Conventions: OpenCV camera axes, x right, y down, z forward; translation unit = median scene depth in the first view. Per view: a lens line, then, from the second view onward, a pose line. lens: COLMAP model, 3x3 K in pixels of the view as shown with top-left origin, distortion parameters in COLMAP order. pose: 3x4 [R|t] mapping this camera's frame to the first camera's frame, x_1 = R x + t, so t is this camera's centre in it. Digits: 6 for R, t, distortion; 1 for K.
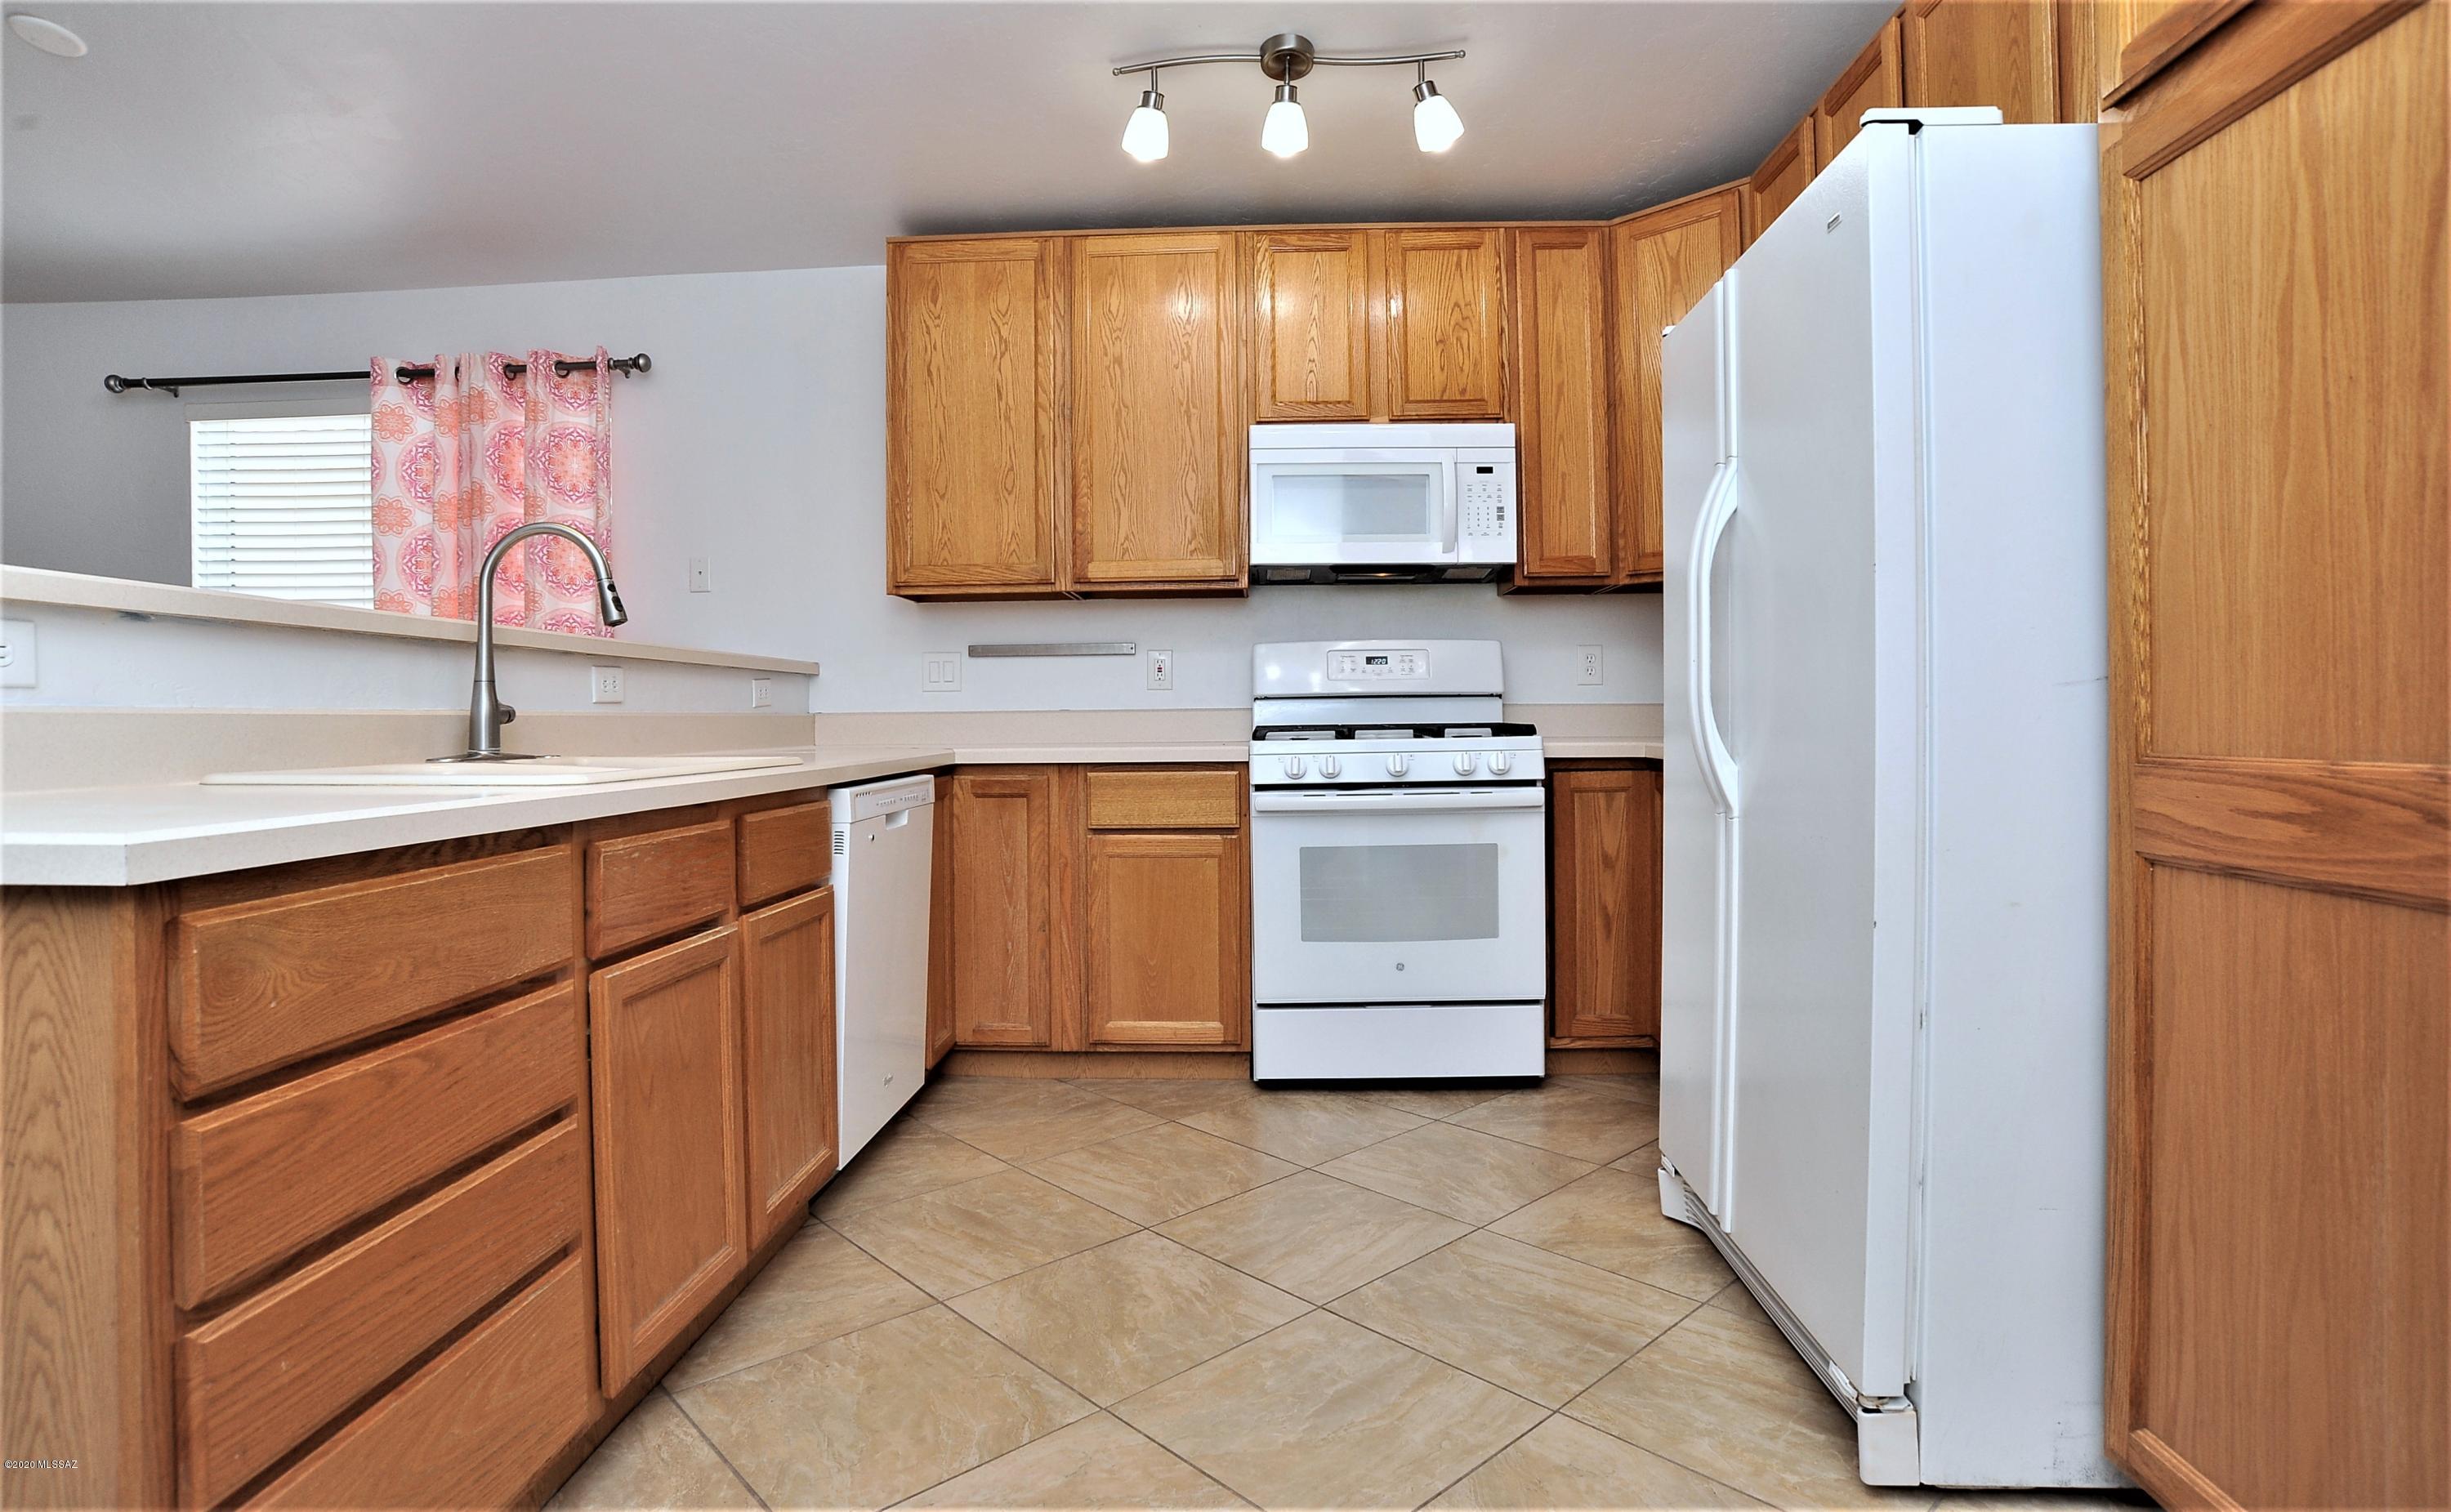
lens RADIAL K [[1259.2, 0, 1226.3], [0, 1259.2, 727.3], [0, 0, 1]] dist [-0.102660, 0.050180]
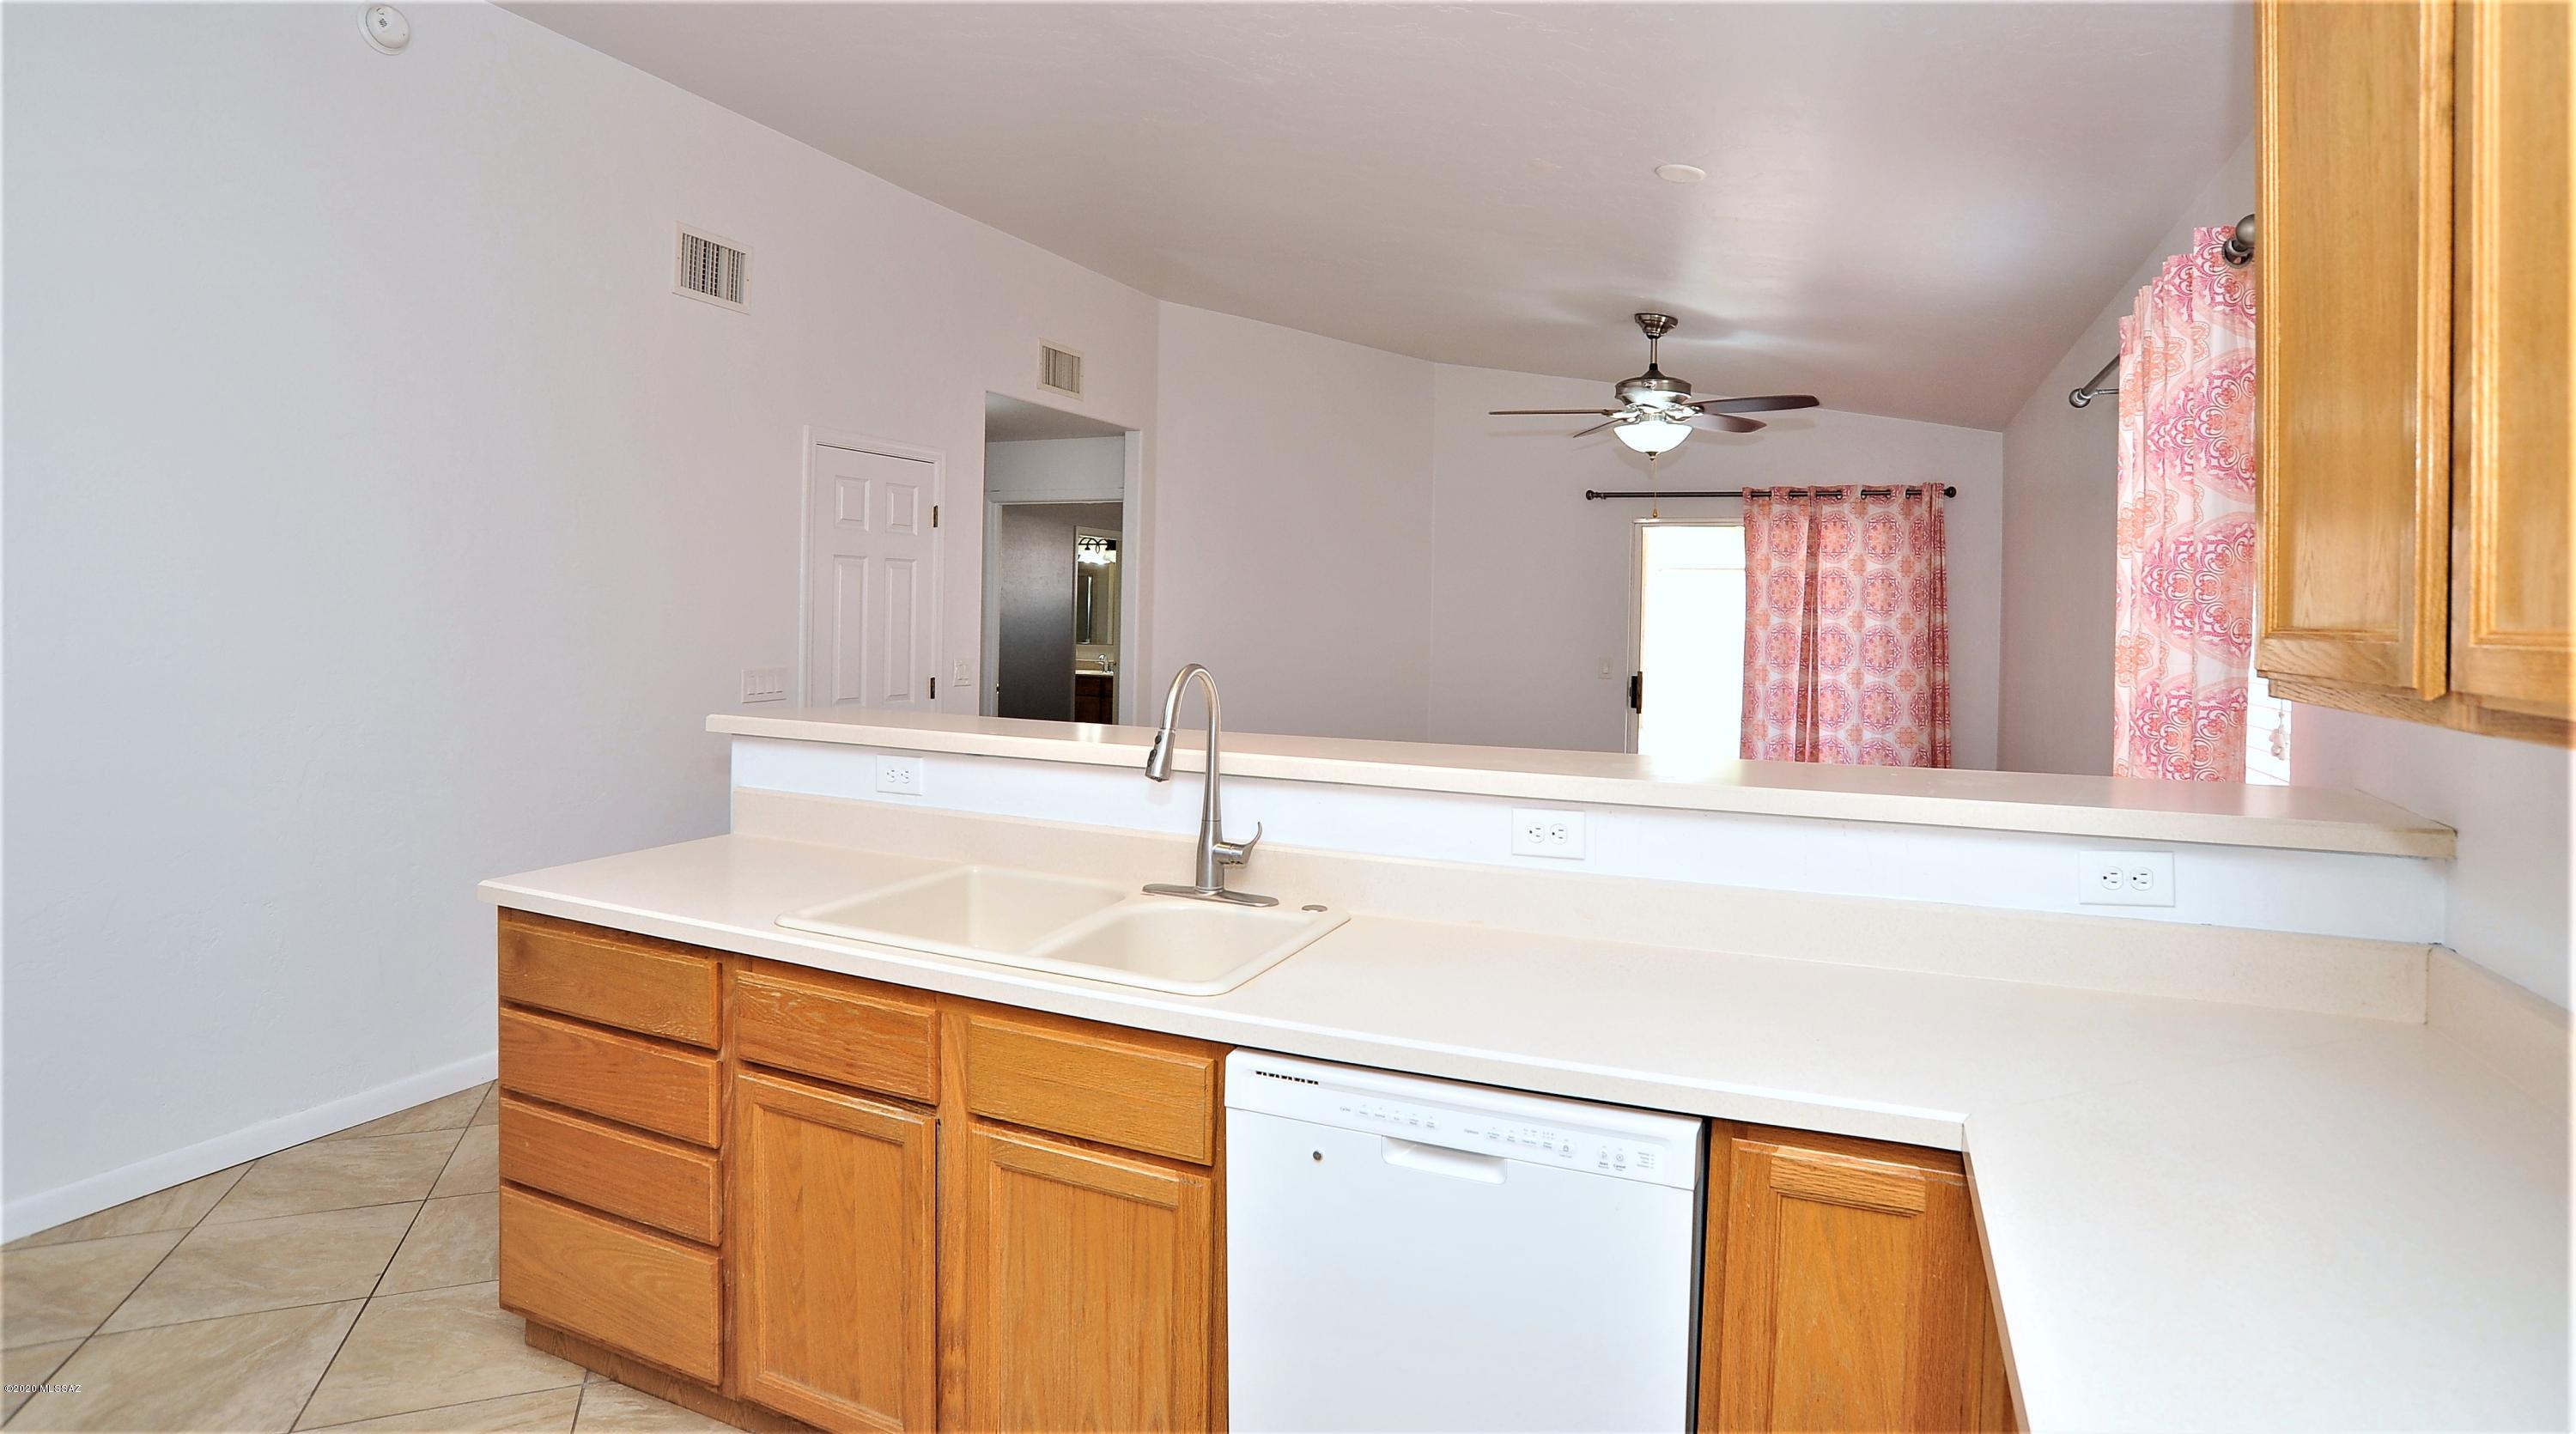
lens RADIAL K [[1298.3, 0, 1283.4], [0, 1298.3, 629.1], [0, 0, 1]] dist [-0.055625, 0.000067]
pose [[-0.371660, 0.016148, -0.928228, 0.244806], [-0.024556, 0.999328, 0.027217, -0.149422], [0.928044, 0.032909, -0.371014, 0.969629]]
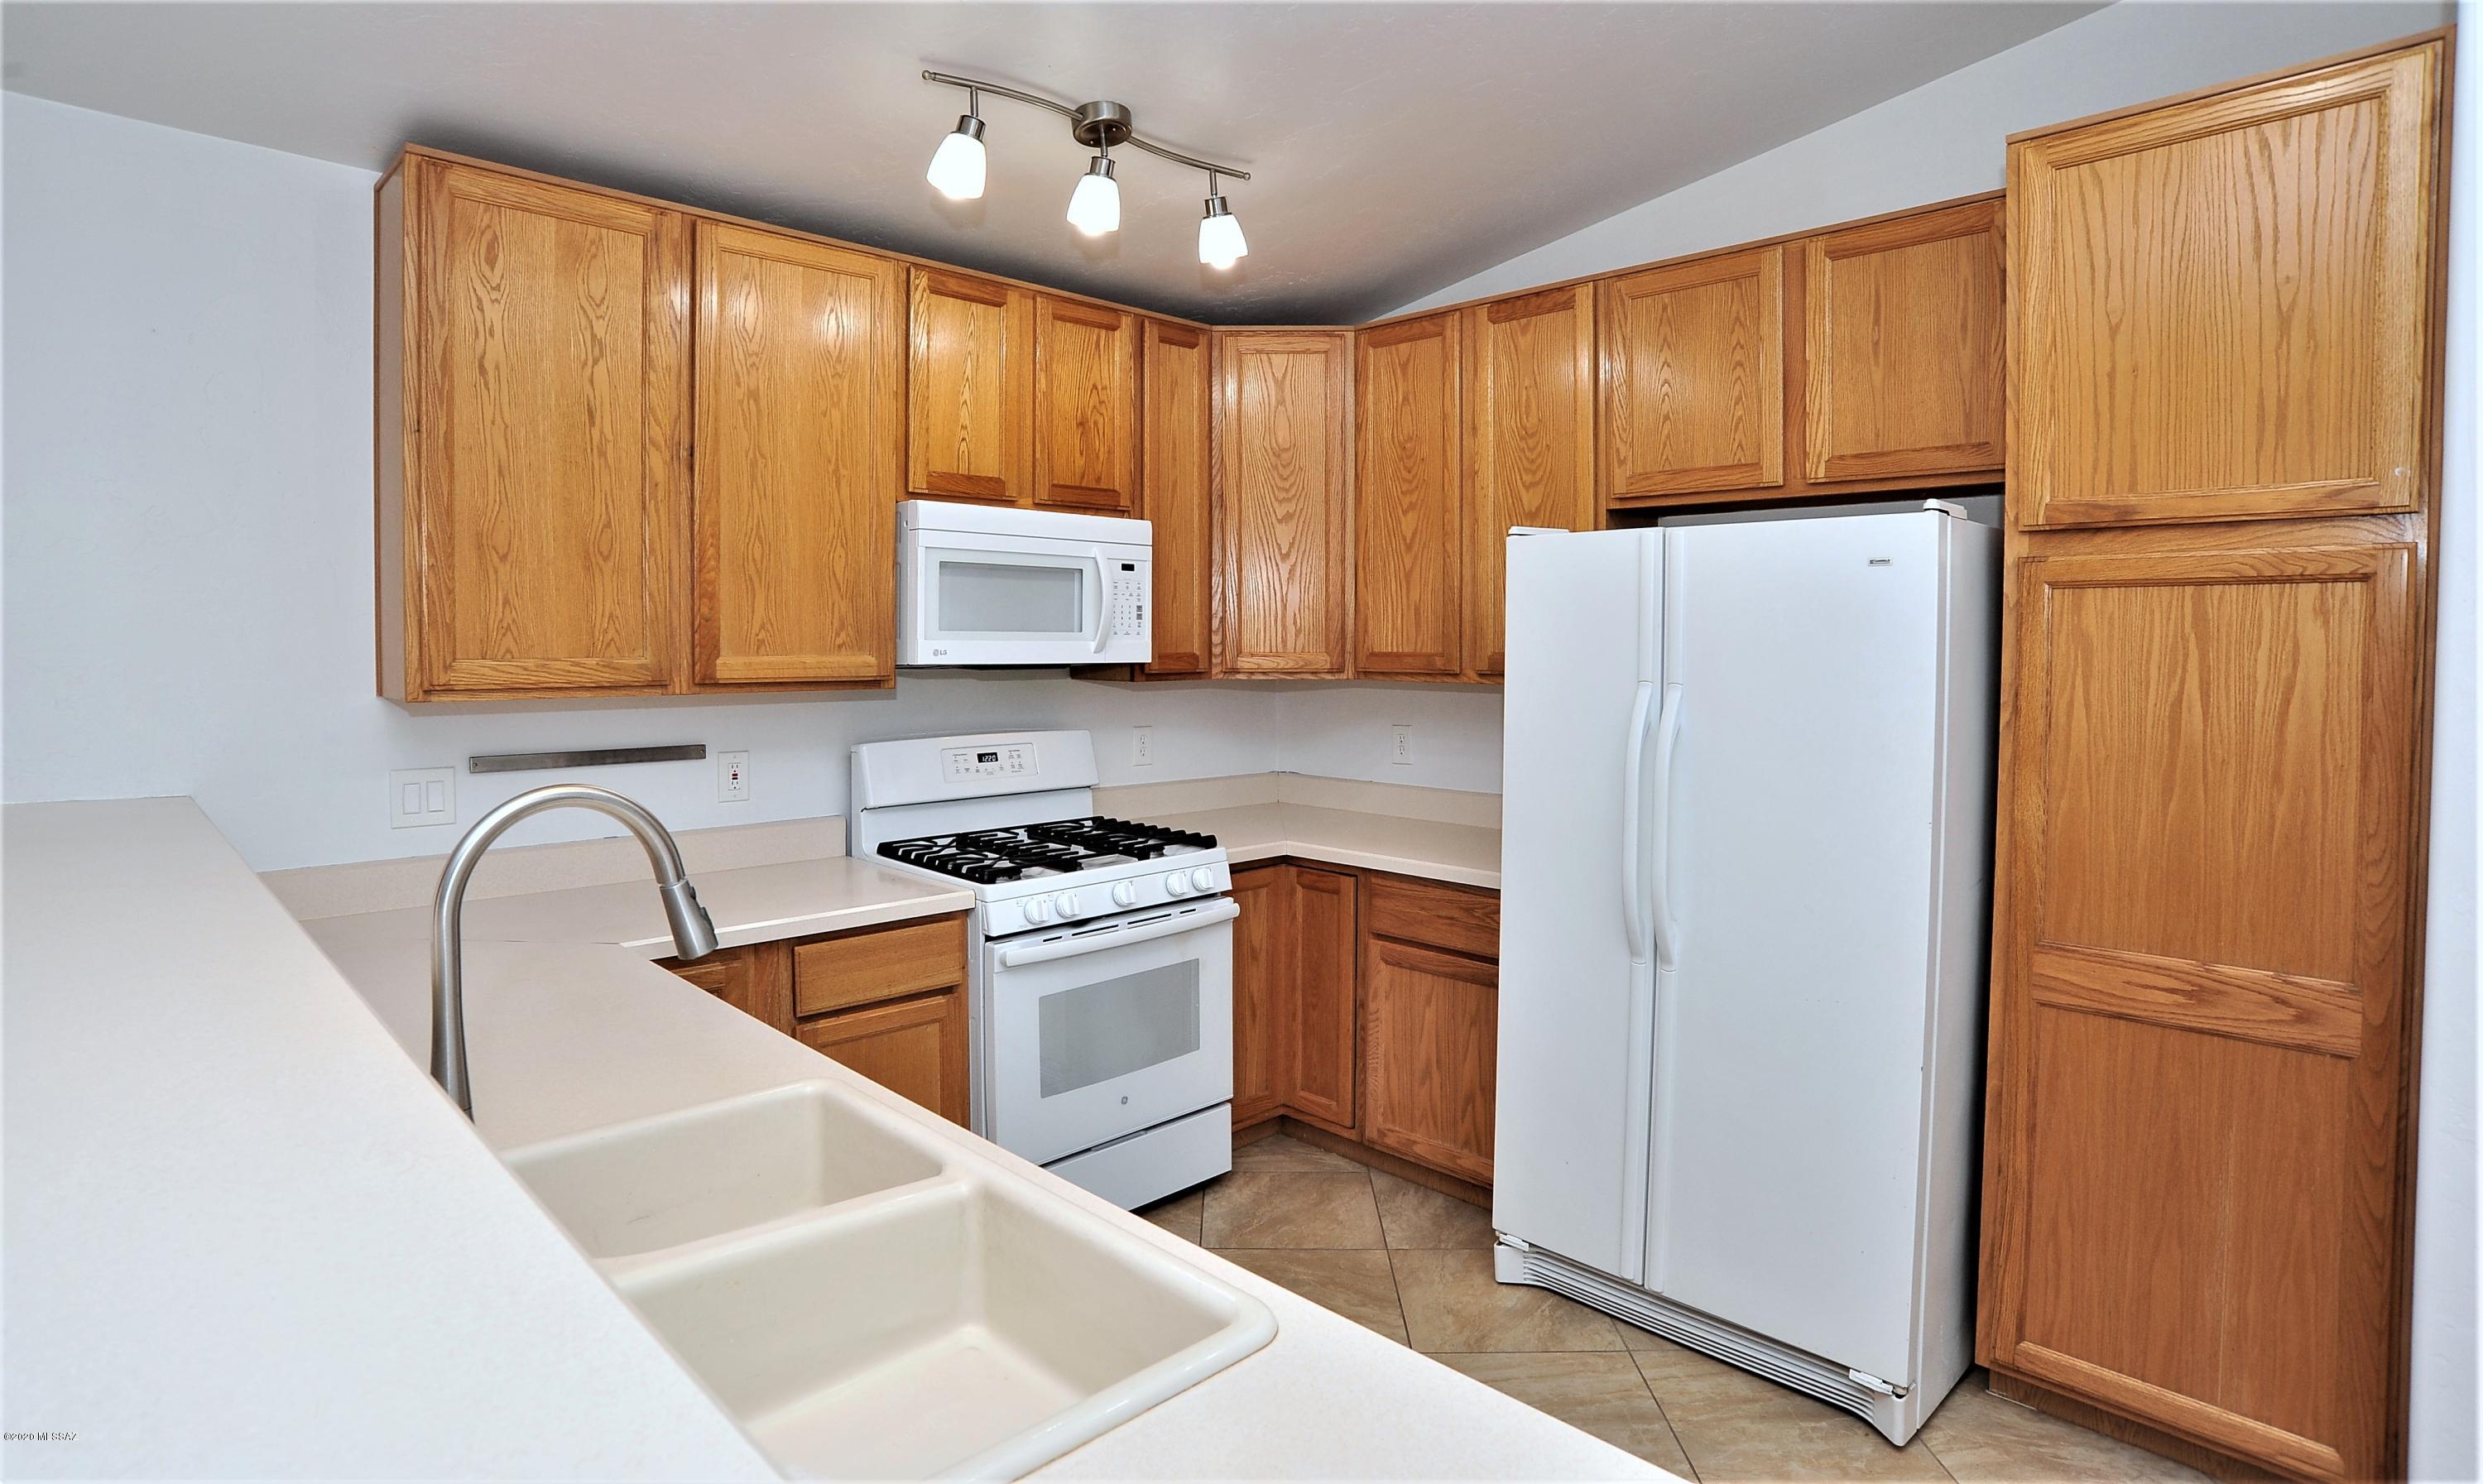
lens RADIAL K [[1301.2, 0, 1233.7], [0, 1301.2, 677.5], [0, 0, 1]] dist [-0.049255, 0.001677]
pose [[0.680753, -0.011680, 0.732420, -0.527223], [-0.004850, 0.999779, 0.020451, -0.153965], [-0.732497, -0.017474, 0.680546, 0.267229]]
